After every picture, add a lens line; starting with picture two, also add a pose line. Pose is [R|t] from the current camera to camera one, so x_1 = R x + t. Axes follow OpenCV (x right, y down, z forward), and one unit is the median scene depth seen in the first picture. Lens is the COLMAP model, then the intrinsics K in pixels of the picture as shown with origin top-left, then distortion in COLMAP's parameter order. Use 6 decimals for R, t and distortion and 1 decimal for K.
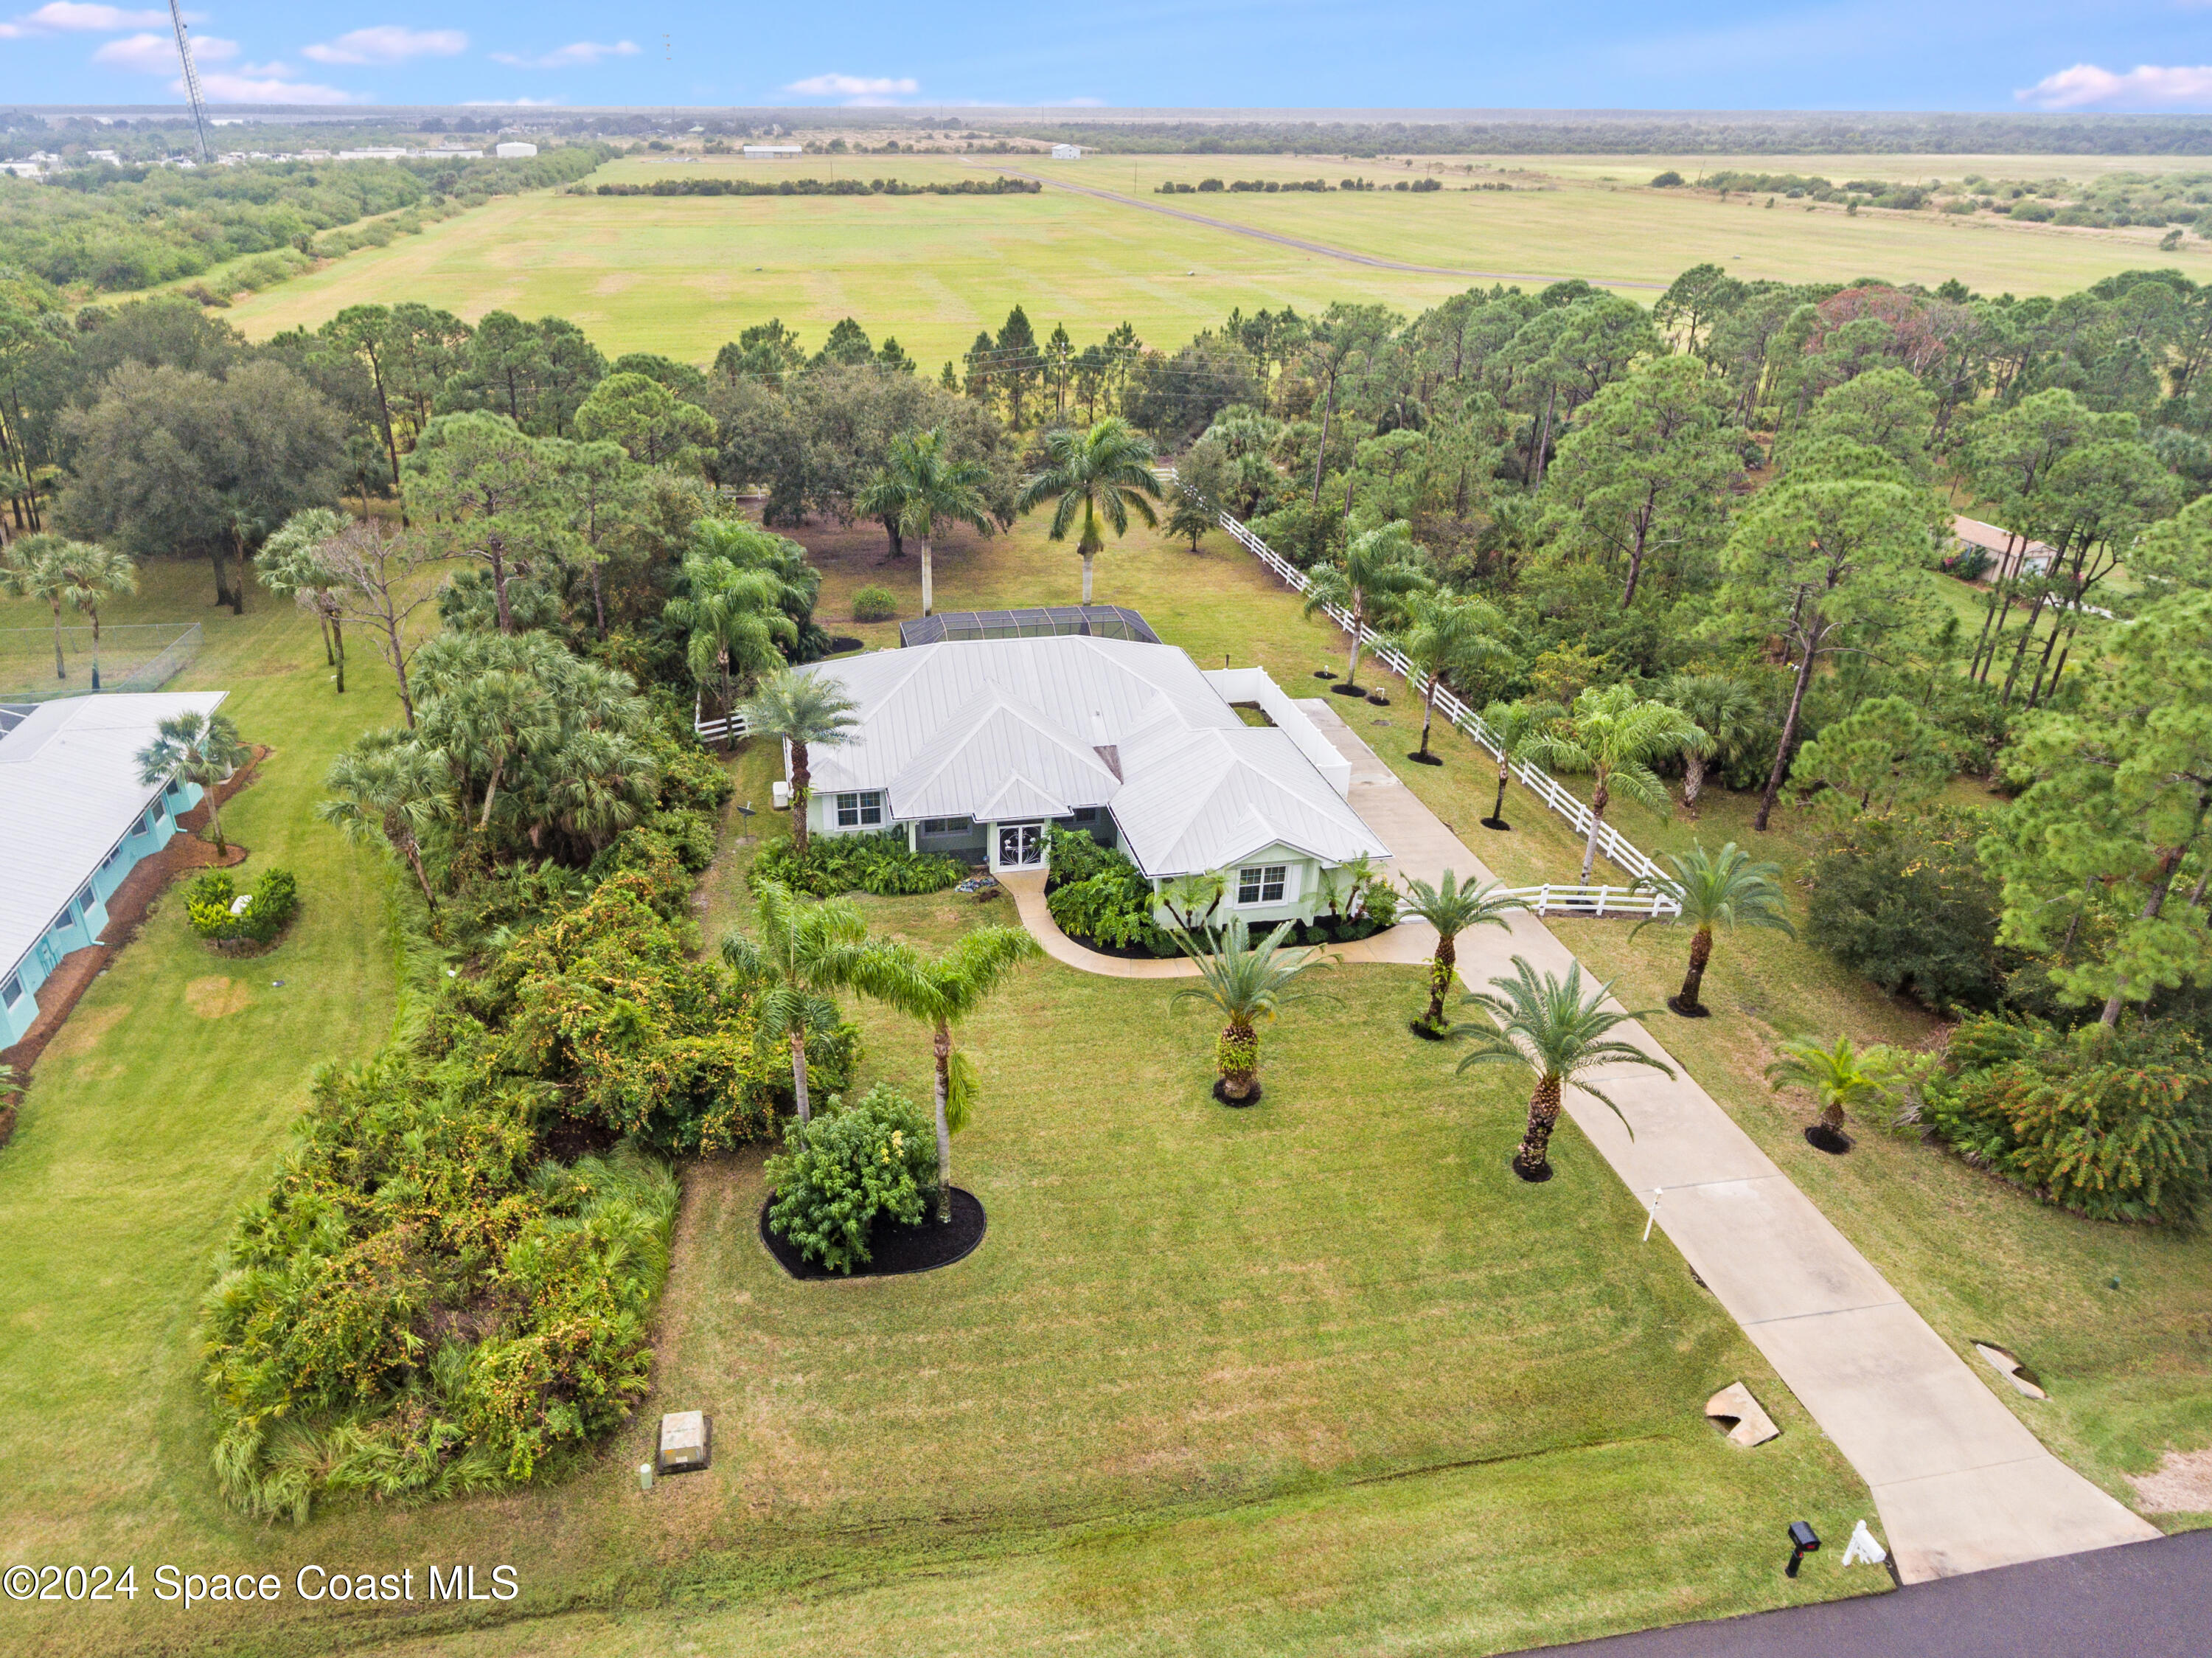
lens RADIAL K [[1412.1, 0, 1023.3], [0, 1412.1, 823.4], [0, 0, 1]] dist [0.001197, 0.002894]
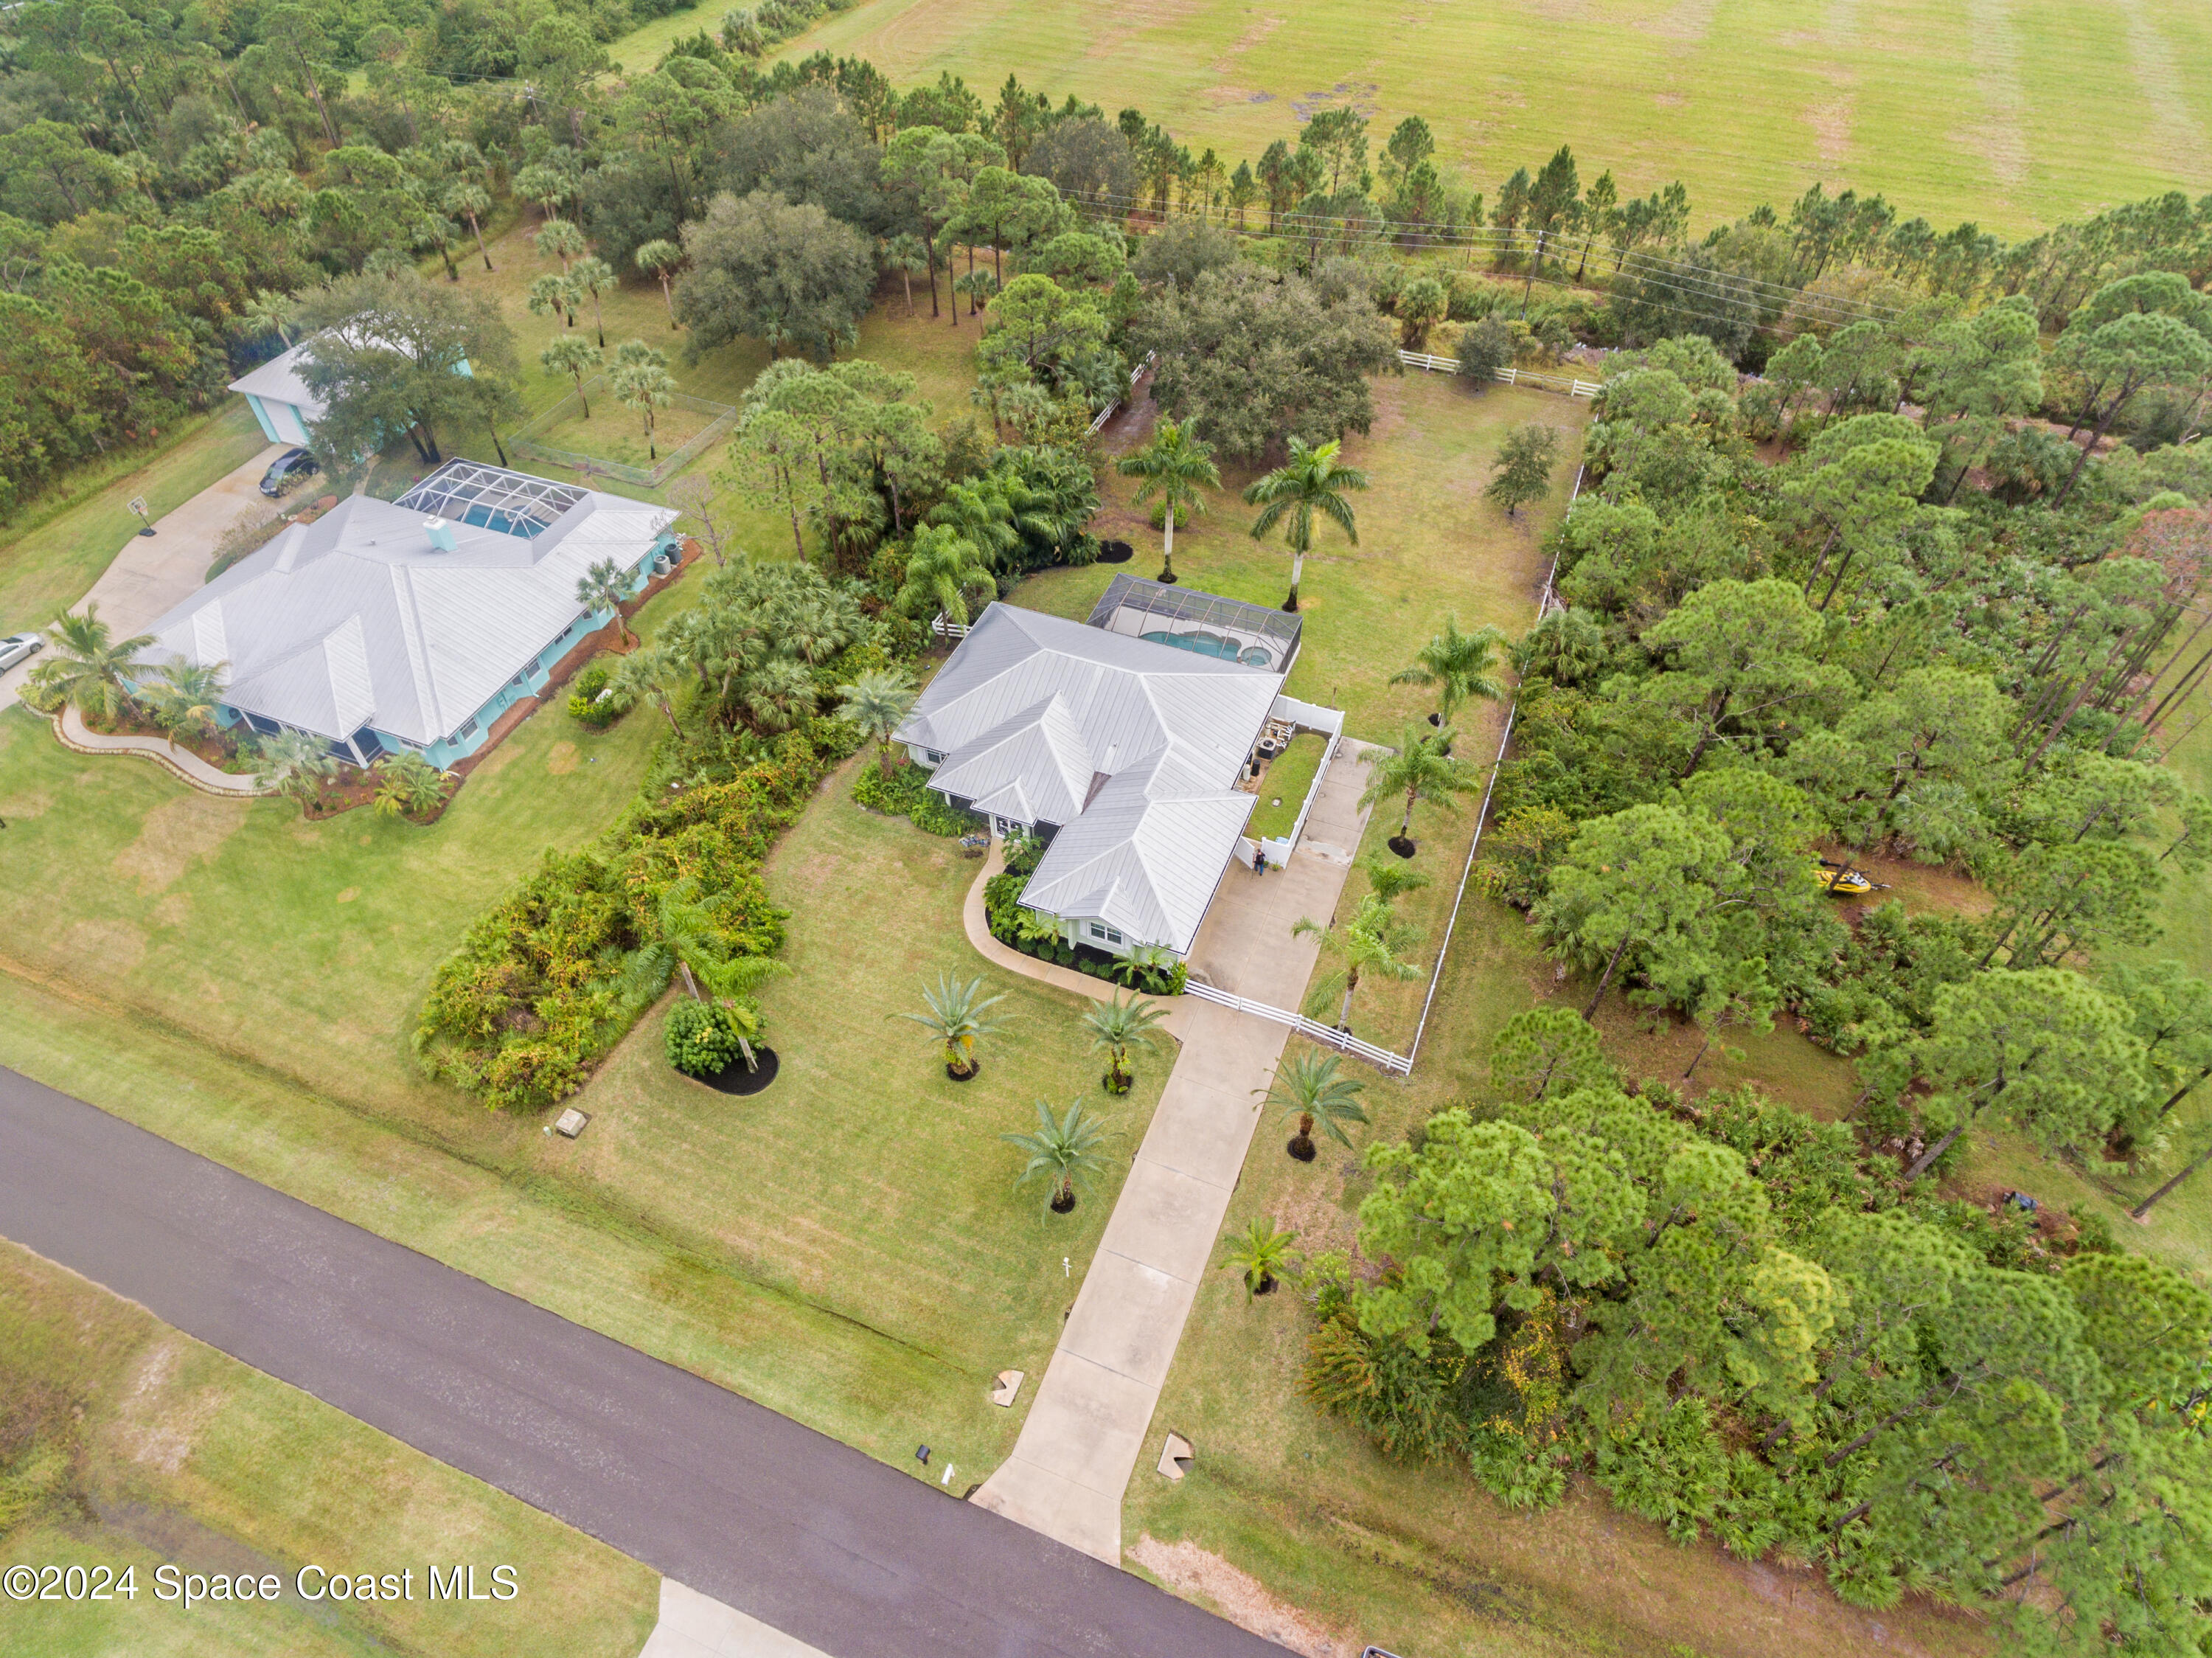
lens RADIAL K [[1301.0, 0, 1104.7], [0, 1301.0, 857.5], [0, 0, 1]] dist [-0.001962, 0.001819]
pose [[0.843693, 0.392482, -0.366251, 0.581960], [-0.233900, 0.882849, 0.407269, -0.523601], [0.483190, -0.257944, 0.836655, -0.076634]]
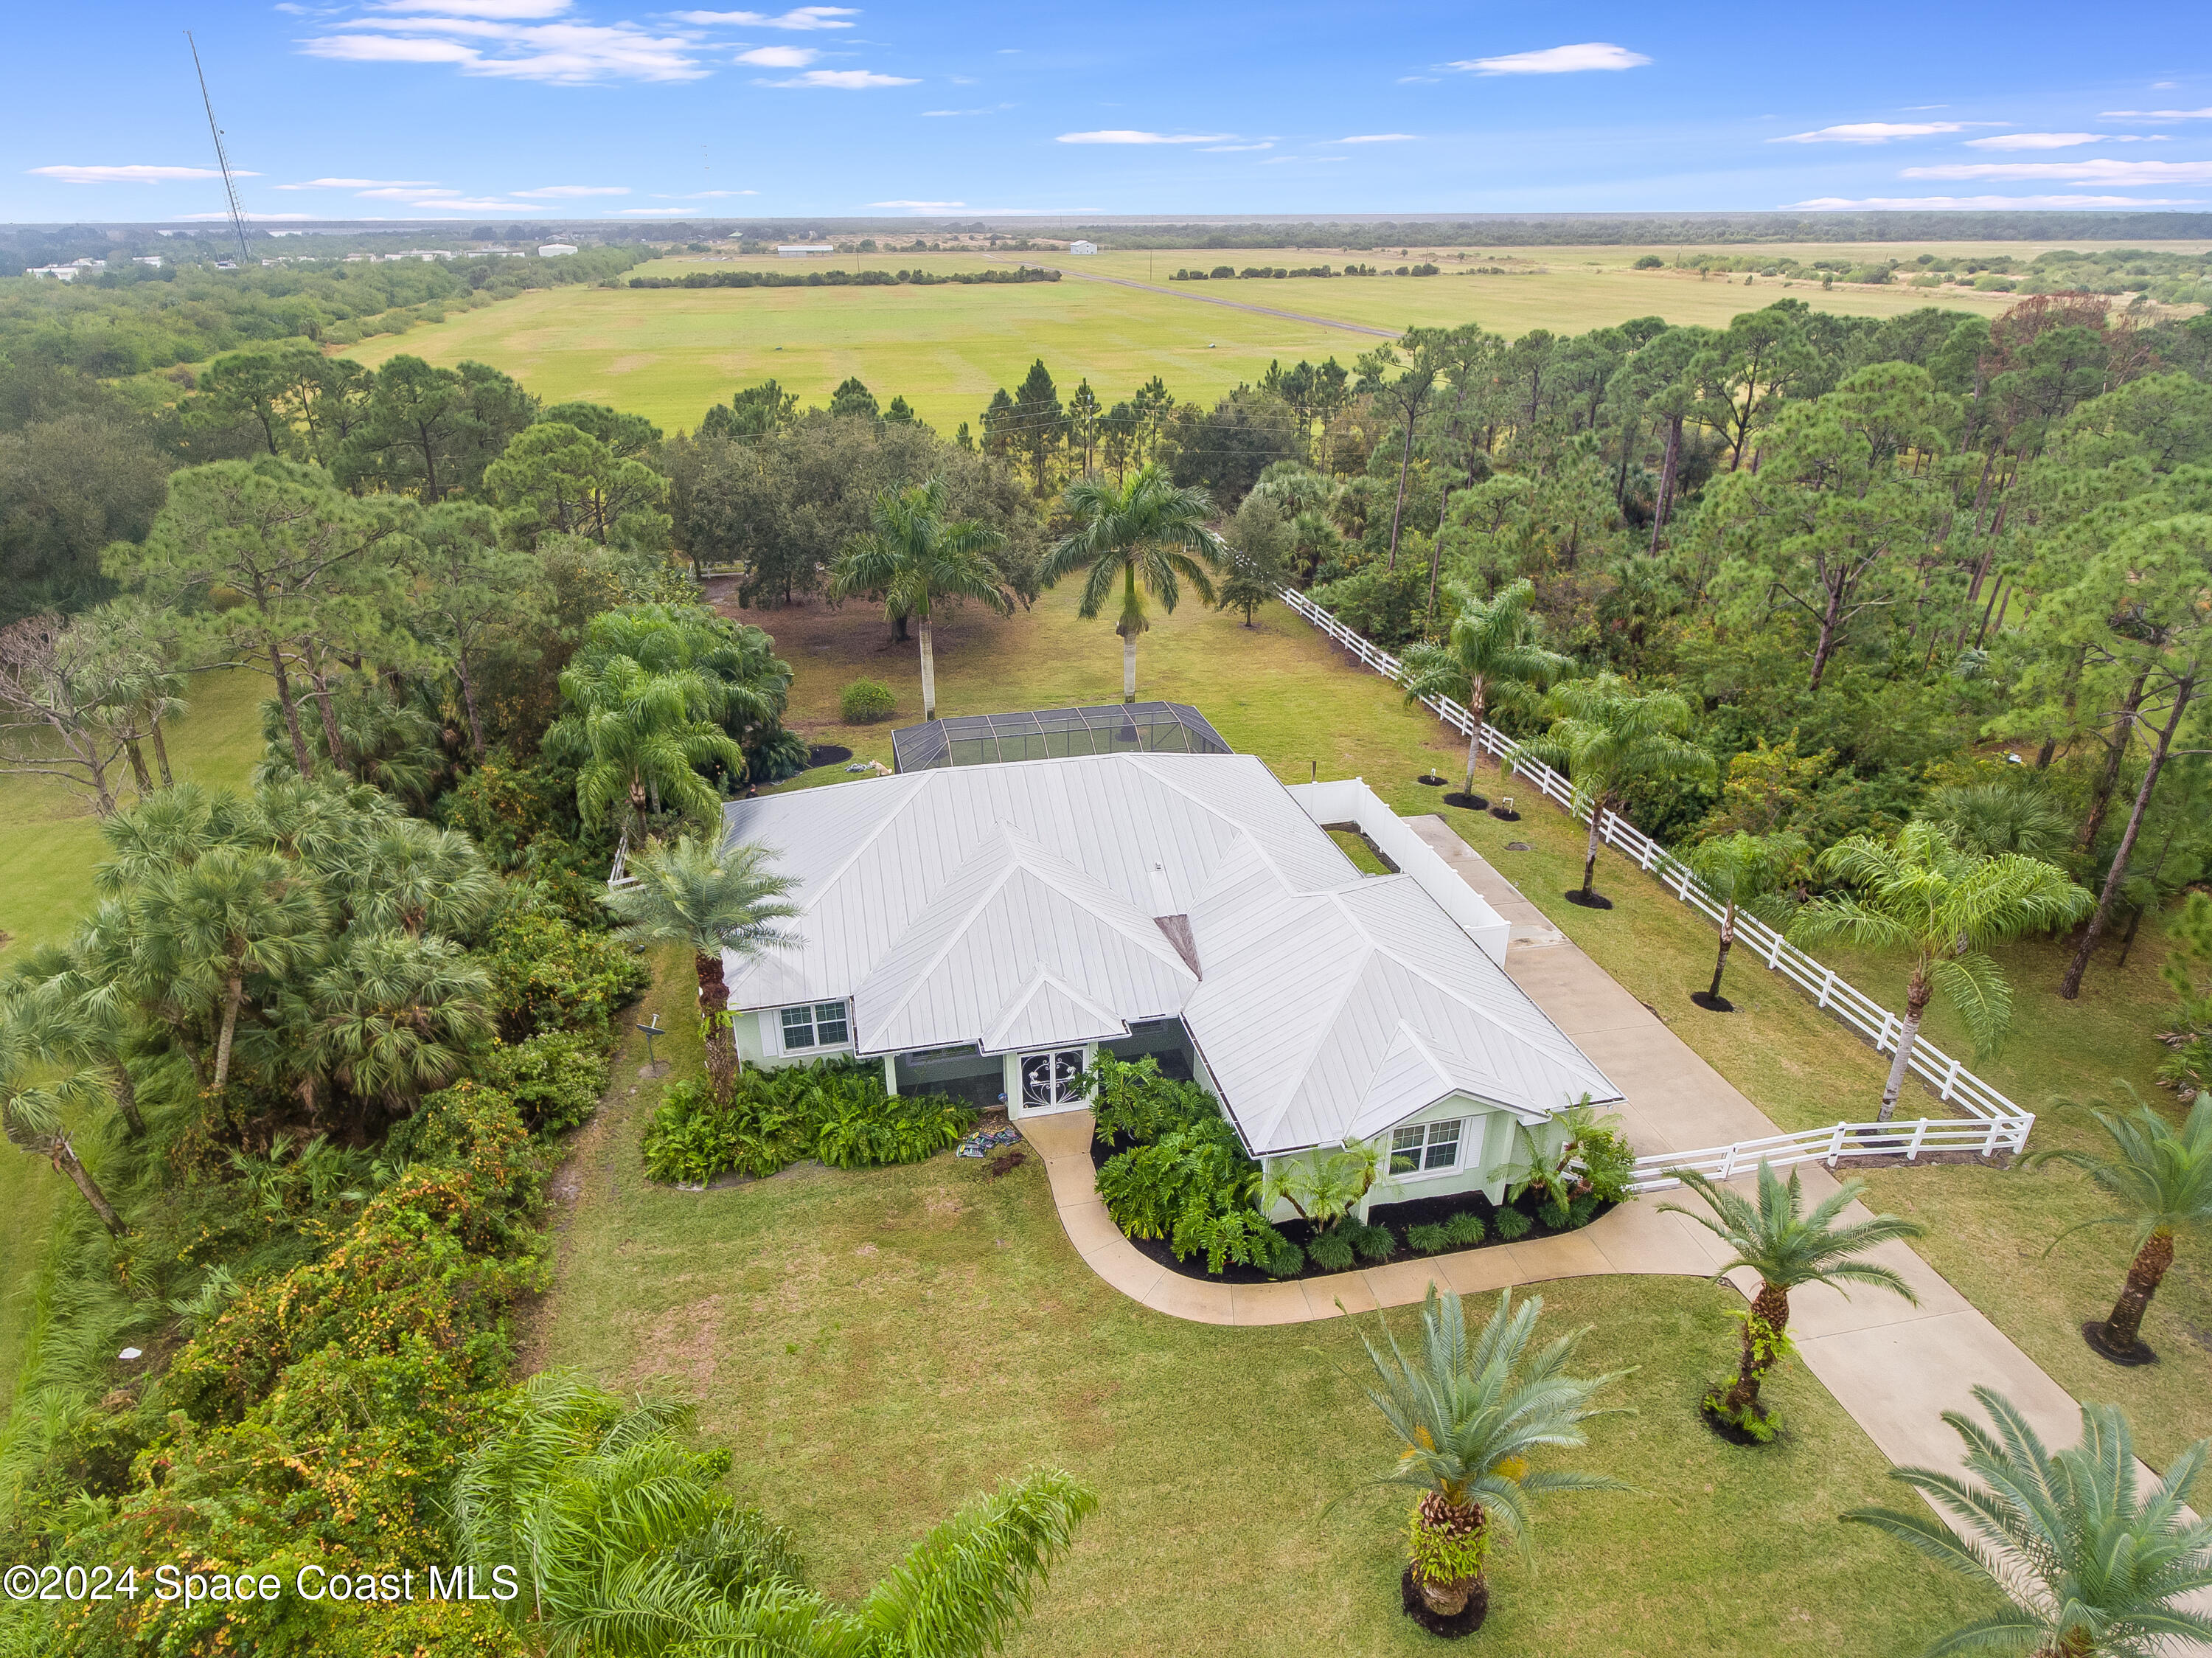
lens RADIAL K [[1301.0, 0, 1104.7], [0, 1301.0, 857.5], [0, 0, 1]] dist [-0.001962, 0.001819]
pose [[0.999032, -0.028786, 0.033251, 0.005129], [0.029147, 0.999521, -0.010444, -0.082452], [-0.032935, 0.011403, 0.999392, 0.380134]]
